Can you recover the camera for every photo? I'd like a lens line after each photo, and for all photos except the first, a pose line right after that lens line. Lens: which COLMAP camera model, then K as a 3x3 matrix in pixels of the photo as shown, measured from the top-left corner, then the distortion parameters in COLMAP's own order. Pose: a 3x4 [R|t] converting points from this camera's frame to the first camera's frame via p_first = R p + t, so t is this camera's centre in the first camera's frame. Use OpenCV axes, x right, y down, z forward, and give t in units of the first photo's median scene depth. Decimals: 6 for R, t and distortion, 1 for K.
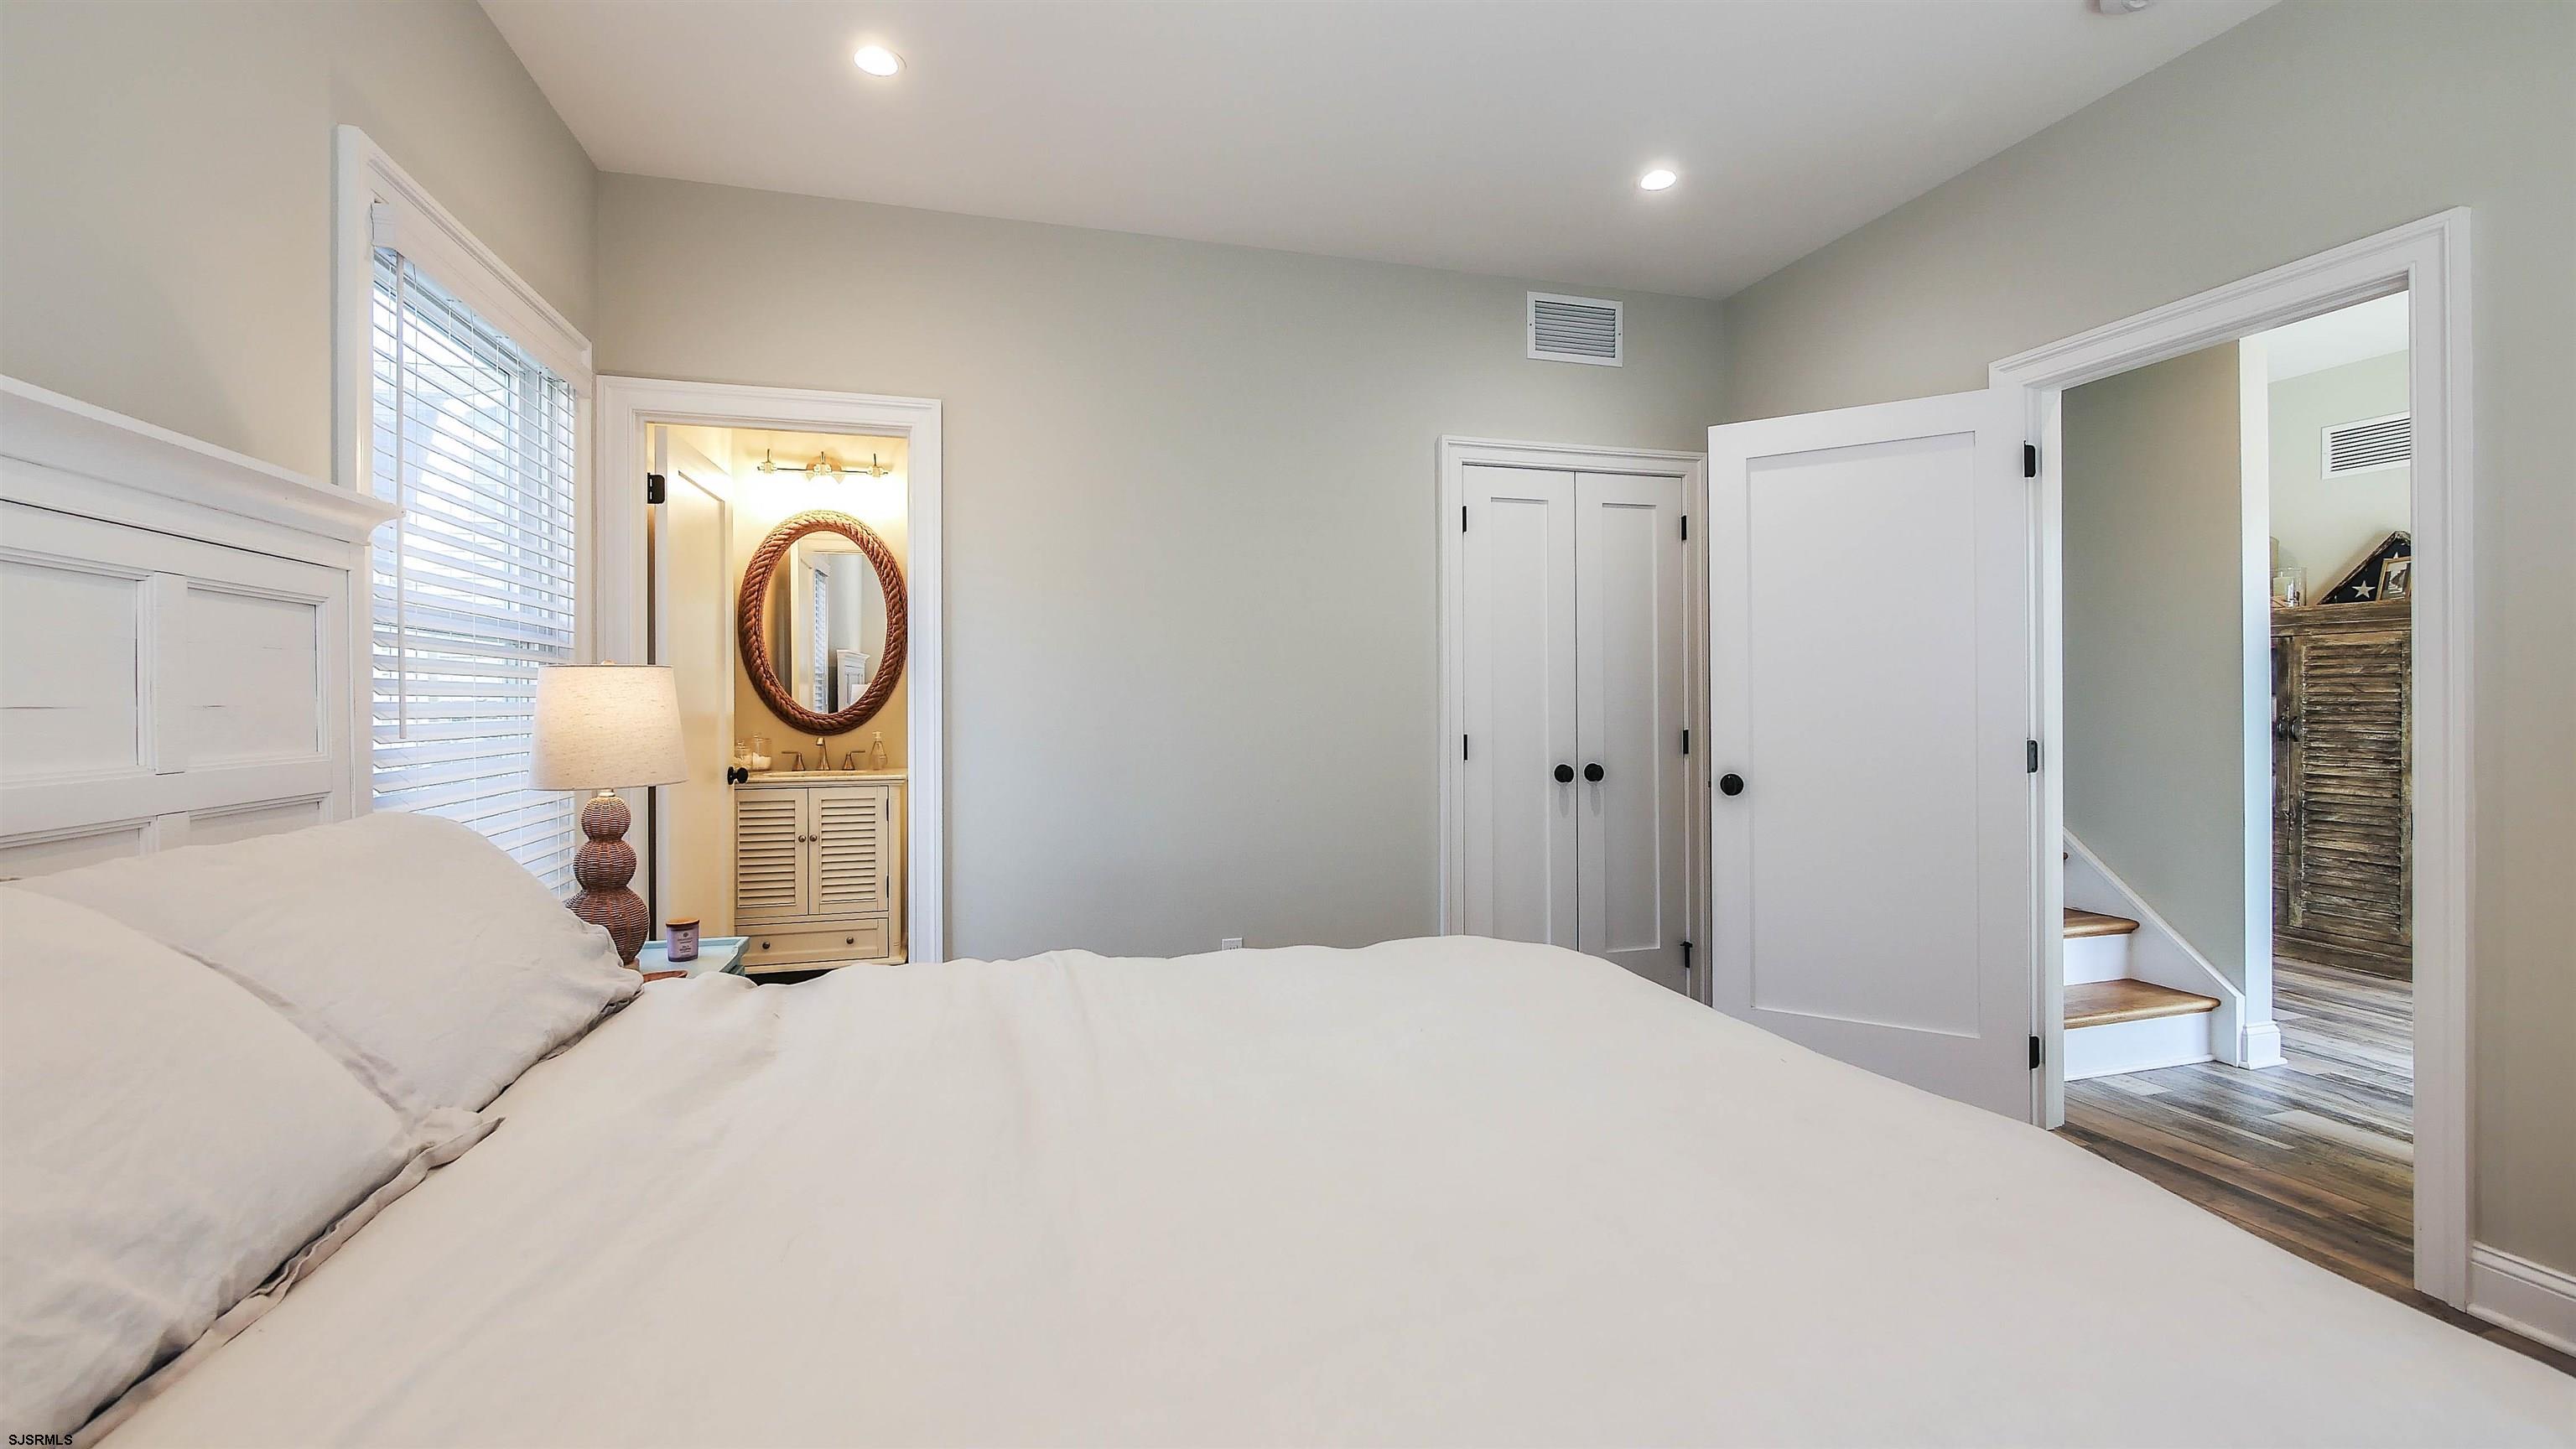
lens RADIAL K [[1056.1, 0, 1286.7], [0, 1056.1, 718.8], [0, 0, 1]] dist [-0.001906, -0.000174]
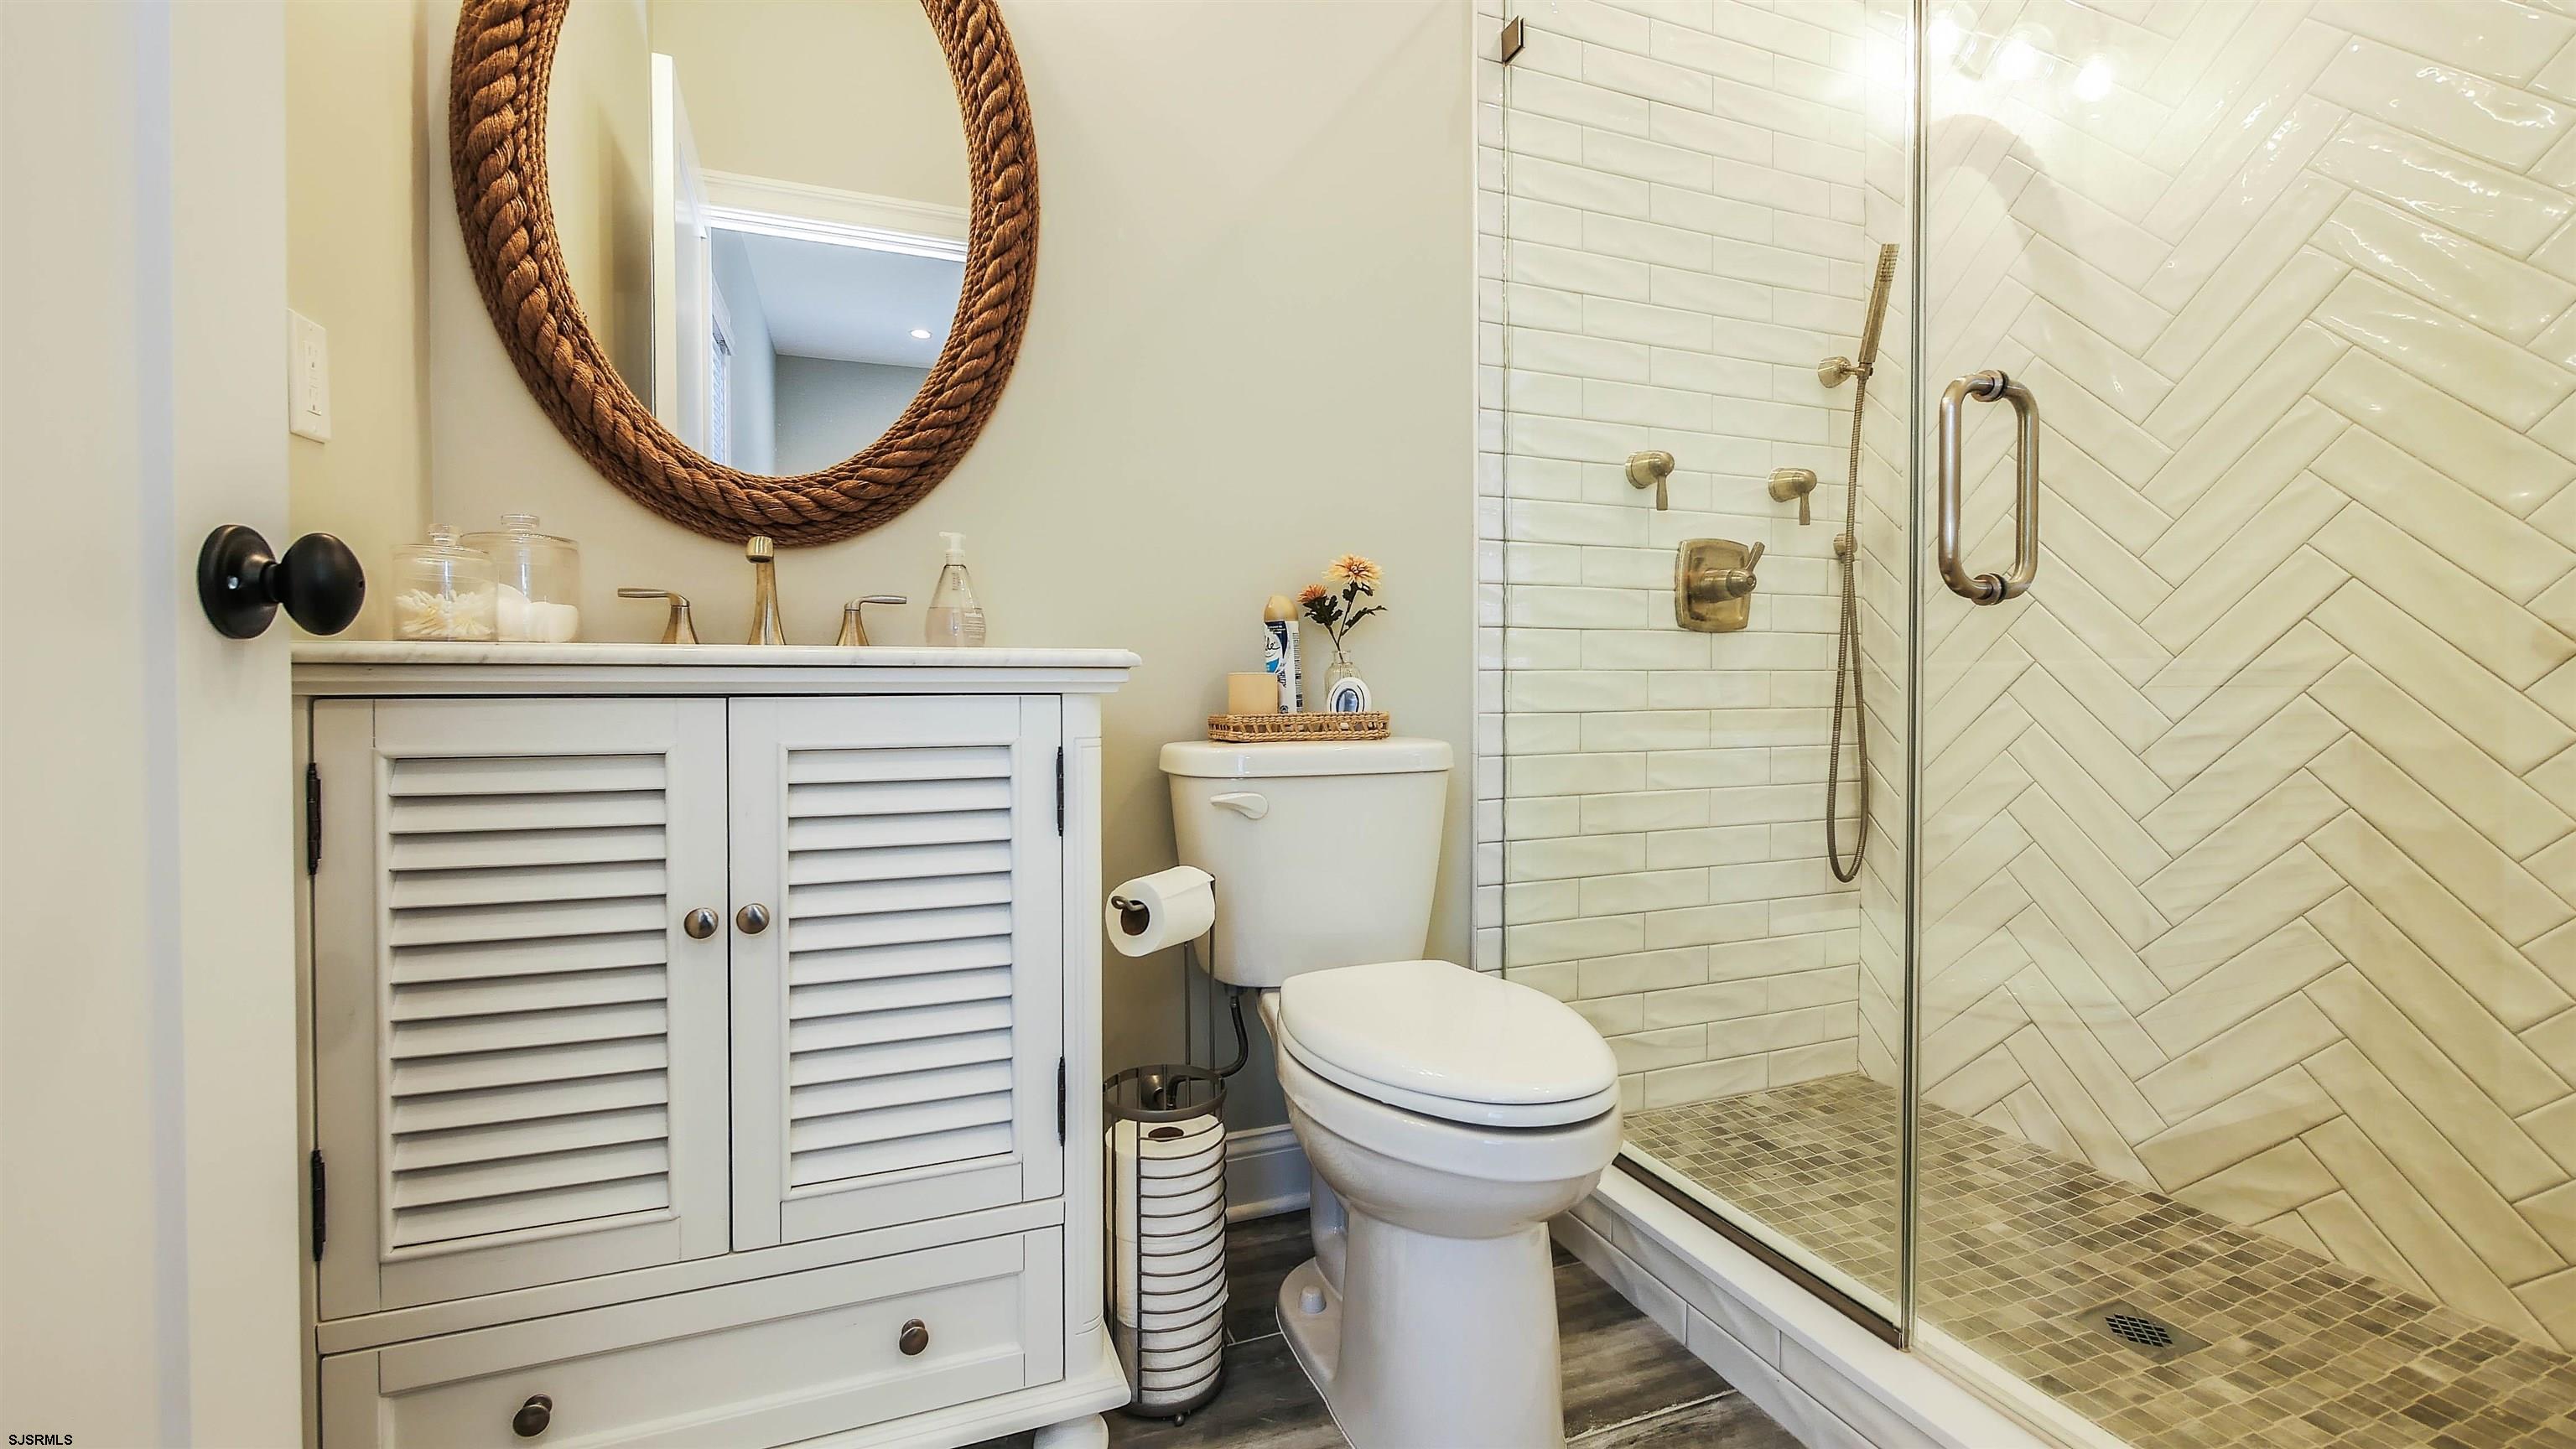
lens RADIAL K [[1056.1, 0, 1291.8], [0, 1056.1, 709.0], [0, 0, 1]] dist [-0.001906, -0.000174]
pose [[0.995720, -0.000804, 0.092422, -0.335646], [-0.000378, 0.999918, 0.012773, 0.062002], [-0.092425, -0.012753, 0.995638, 0.725076]]
